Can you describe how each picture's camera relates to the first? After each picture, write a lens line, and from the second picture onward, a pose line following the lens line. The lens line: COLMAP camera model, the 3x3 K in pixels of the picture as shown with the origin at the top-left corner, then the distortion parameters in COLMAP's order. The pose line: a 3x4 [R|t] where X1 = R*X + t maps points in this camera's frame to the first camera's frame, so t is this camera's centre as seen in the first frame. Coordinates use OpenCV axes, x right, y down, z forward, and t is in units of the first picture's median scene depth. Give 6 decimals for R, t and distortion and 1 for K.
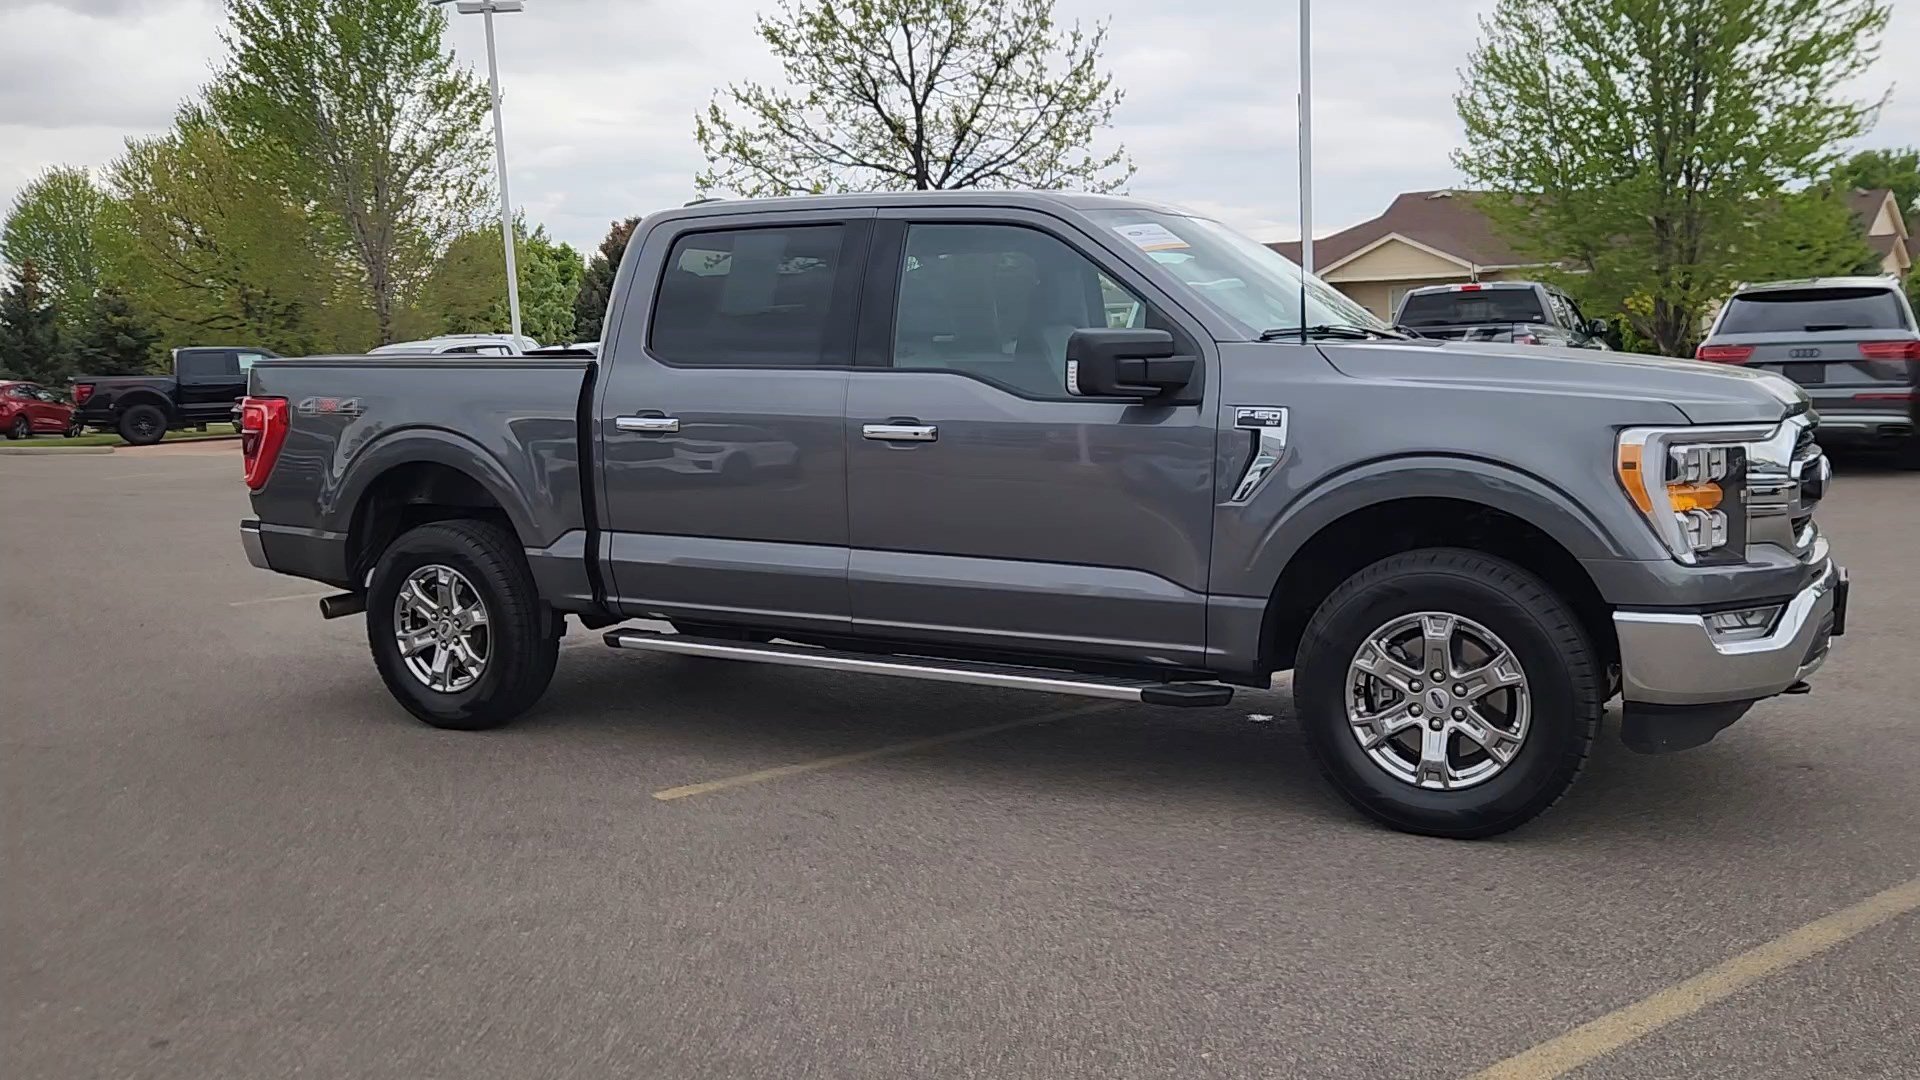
lens RADIAL K [[1613.4, 0, 957.6], [0, 1613.4, 560.0], [0, 0, 1]] dist [0.031530, -0.021553]
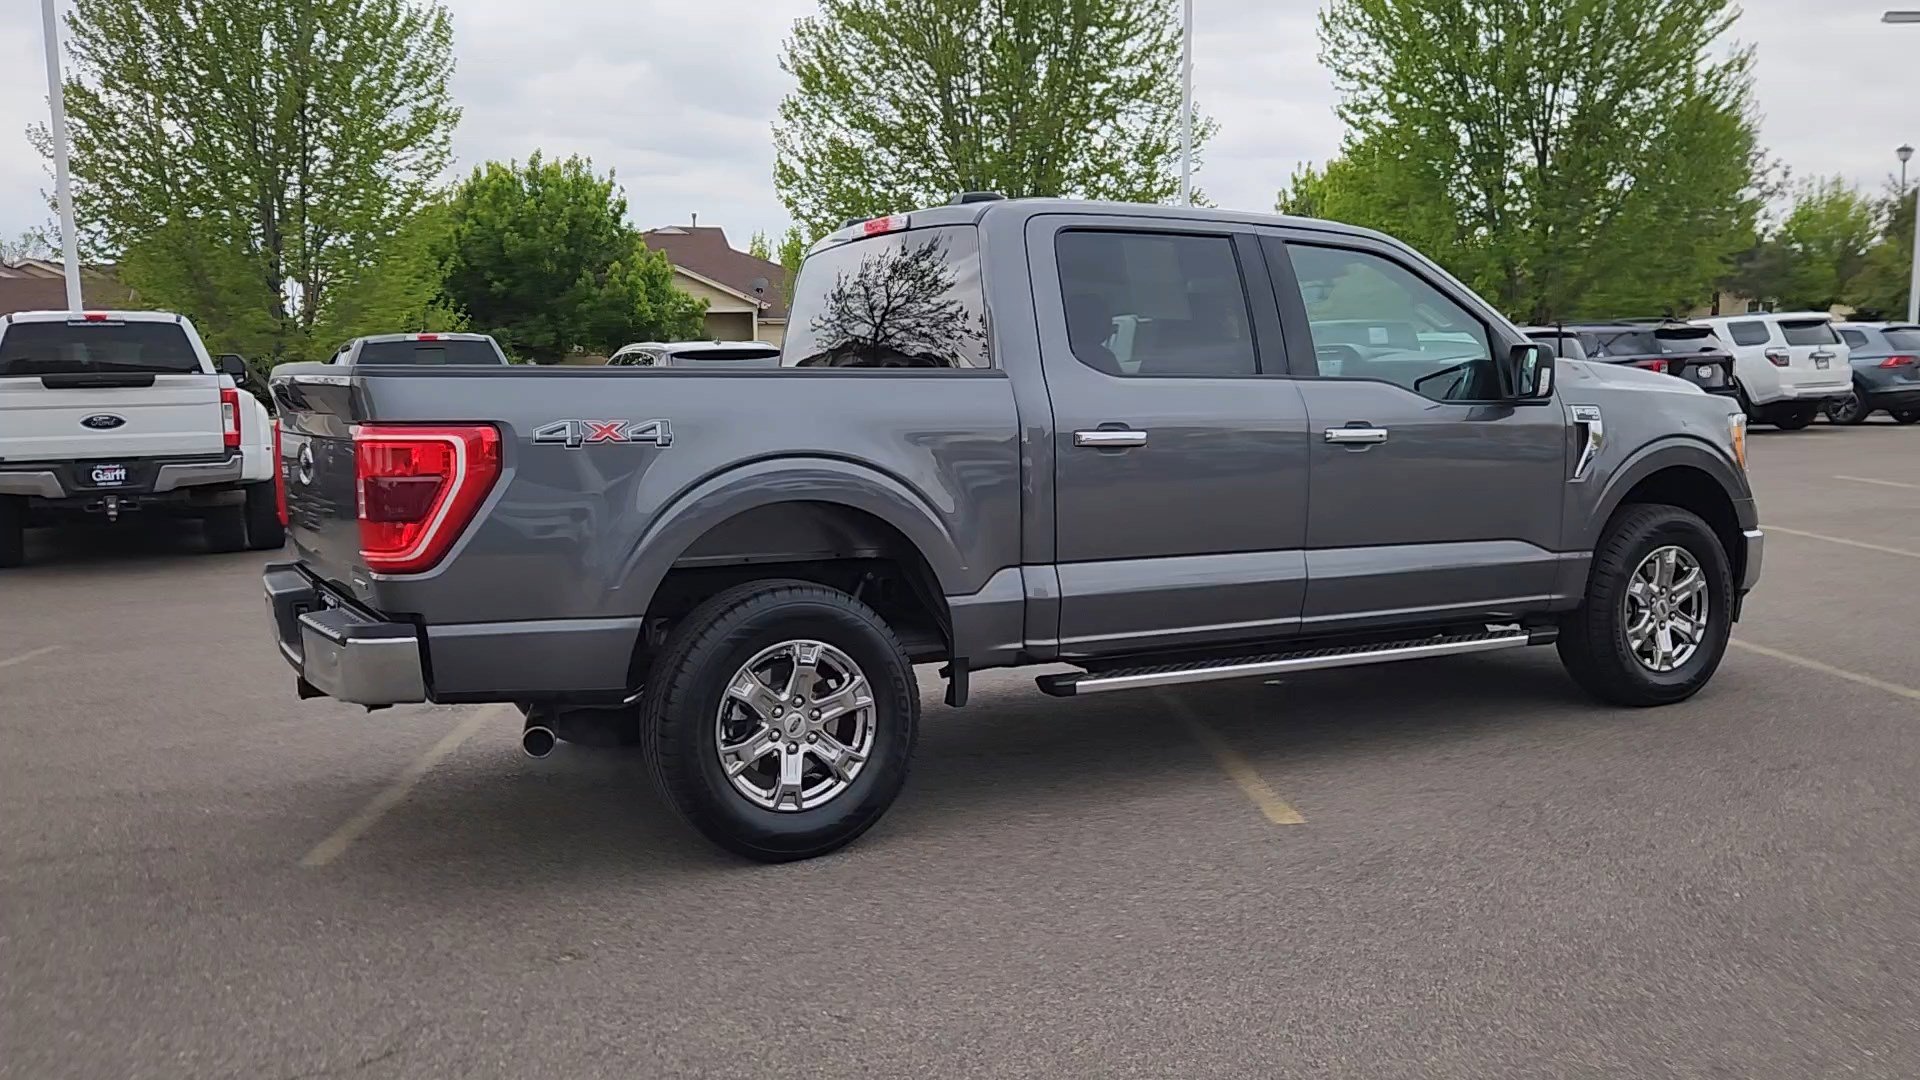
lens RADIAL K [[1613.1, 0, 950.5], [0, 1613.1, 550.8], [0, 0, 1]] dist [0.033778, -0.012359]
pose [[0.544555, -0.073320, 0.835514, -0.891877], [0.113949, 0.993403, 0.012908, -0.038818], [-0.830948, 0.088177, 0.549318, 0.523607]]
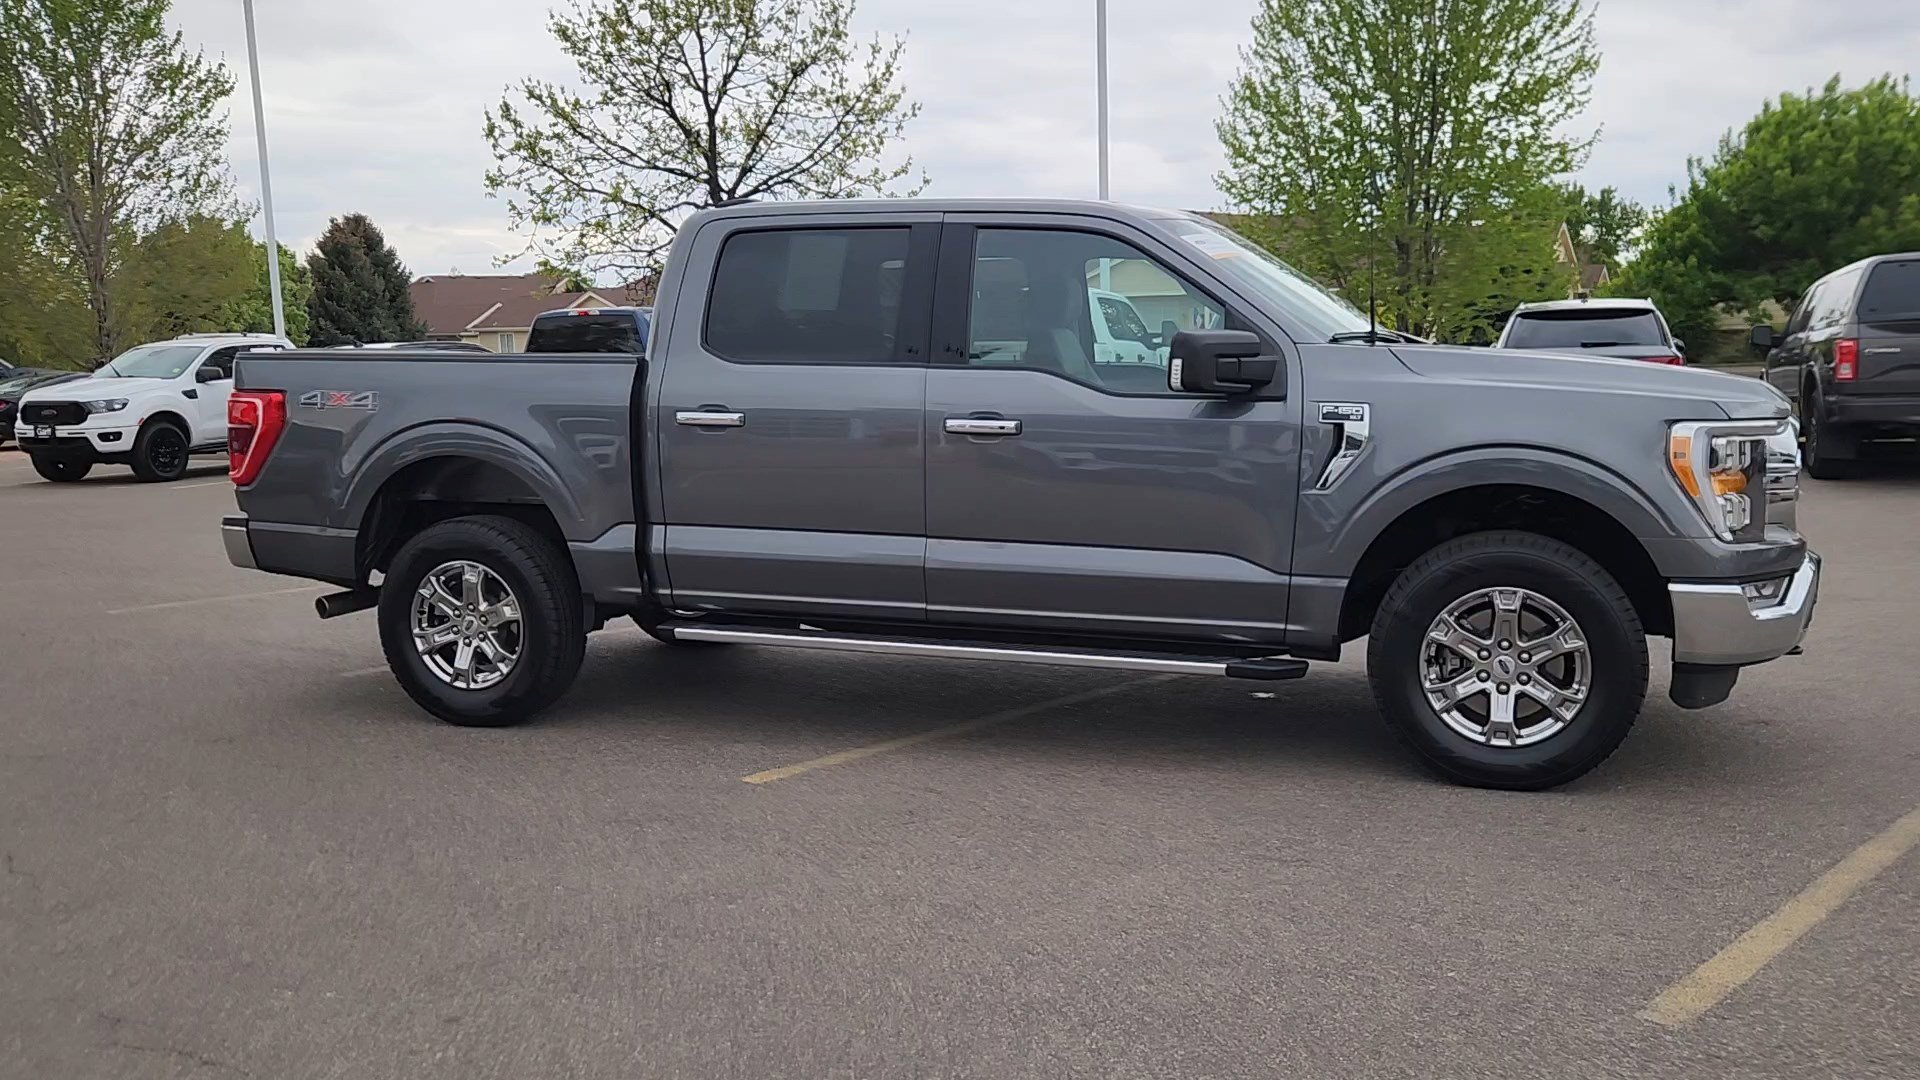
lens RADIAL K [[1611.7, 0, 954.7], [0, 1611.7, 561.5], [0, 0, 1]] dist [0.031913, -0.013088]
pose [[0.985831, -0.009622, 0.167465, -0.188642], [0.010430, 0.999938, -0.003947, 0.010514], [-0.167416, 0.005638, 0.985870, -0.025647]]
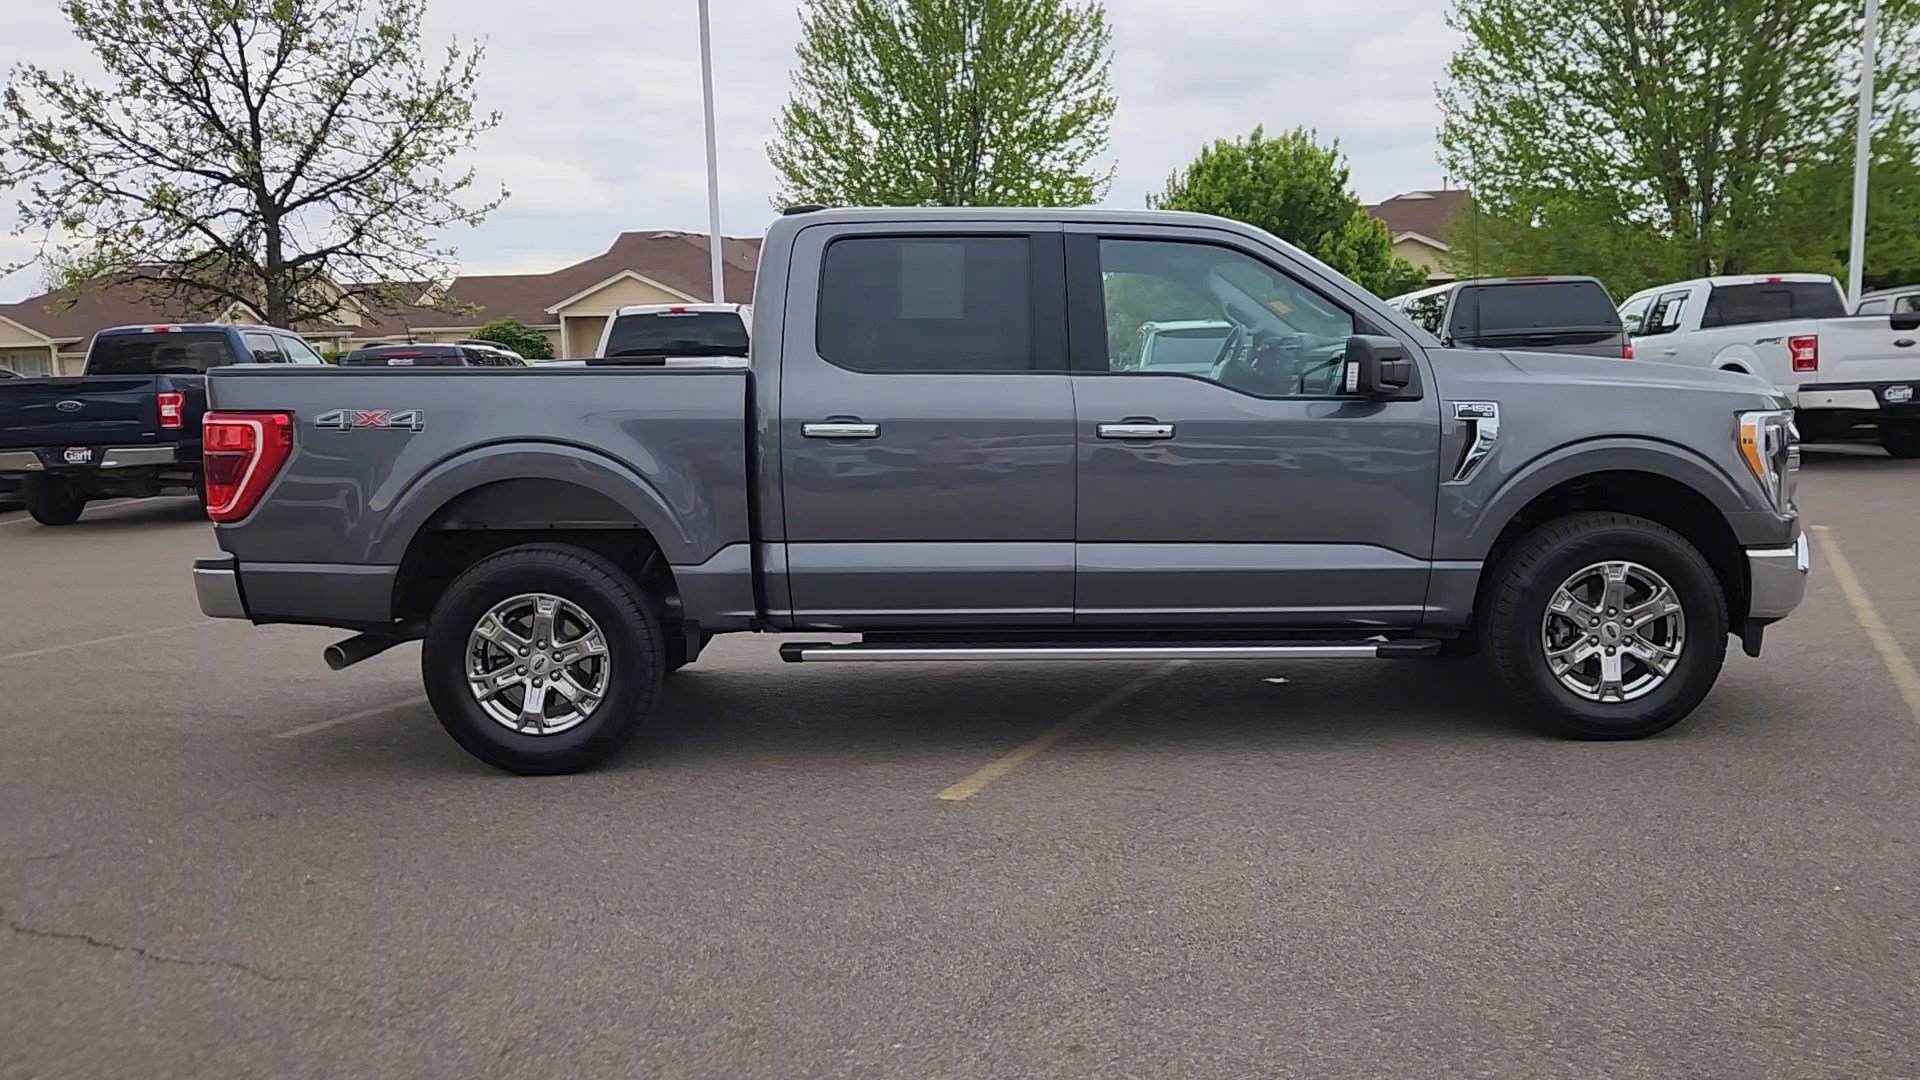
lens RADIAL K [[1613.1, 0, 950.5], [0, 1613.1, 550.8], [0, 0, 1]] dist [0.033778, -0.012359]
pose [[0.875303, -0.049623, 0.481021, -0.545156], [0.062905, 0.997953, -0.011517, 0.004302], [-0.479465, 0.040340, 0.876633, 0.097664]]
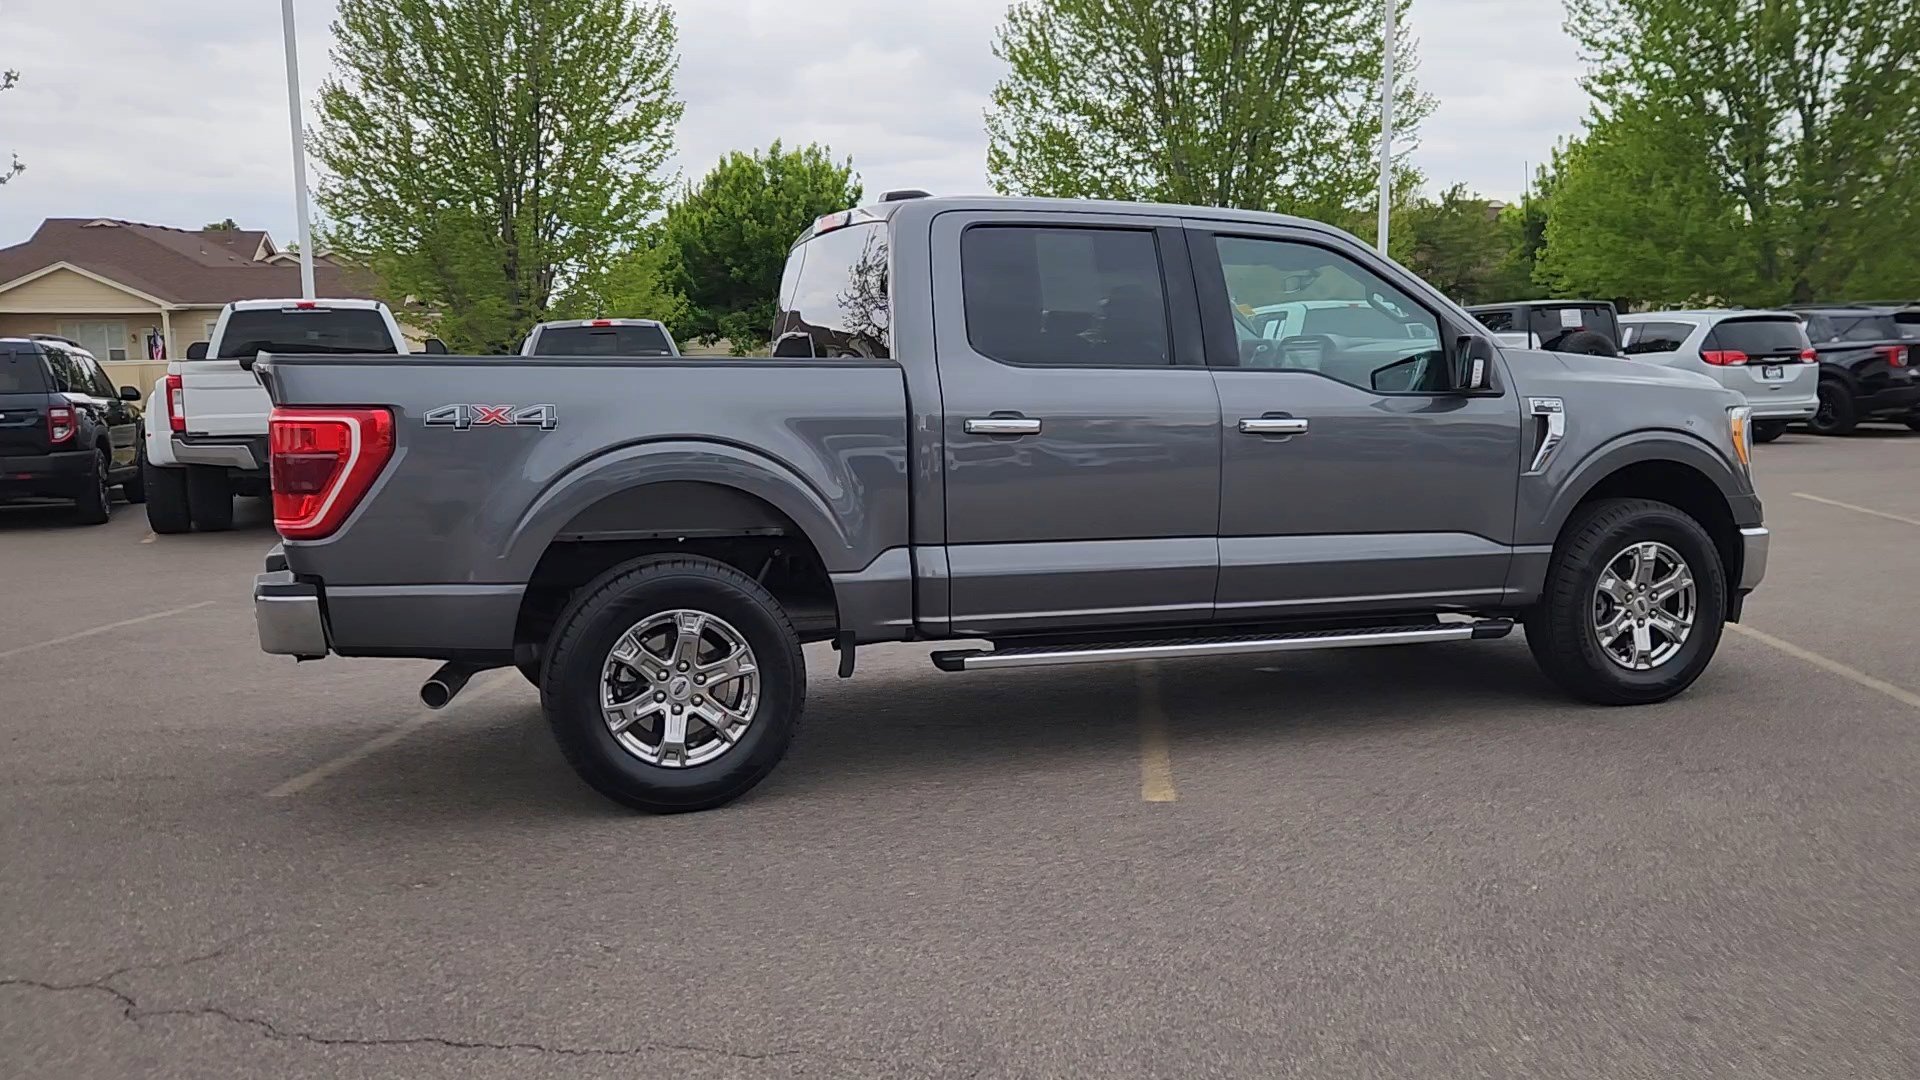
lens RADIAL K [[1613.1, 0, 950.5], [0, 1613.1, 550.8], [0, 0, 1]] dist [0.033778, -0.012359]
pose [[0.670741, -0.068384, 0.738532, -0.815238], [0.093713, 0.995574, 0.007075, -0.018911], [-0.735748, 0.064464, 0.674181, 0.352053]]
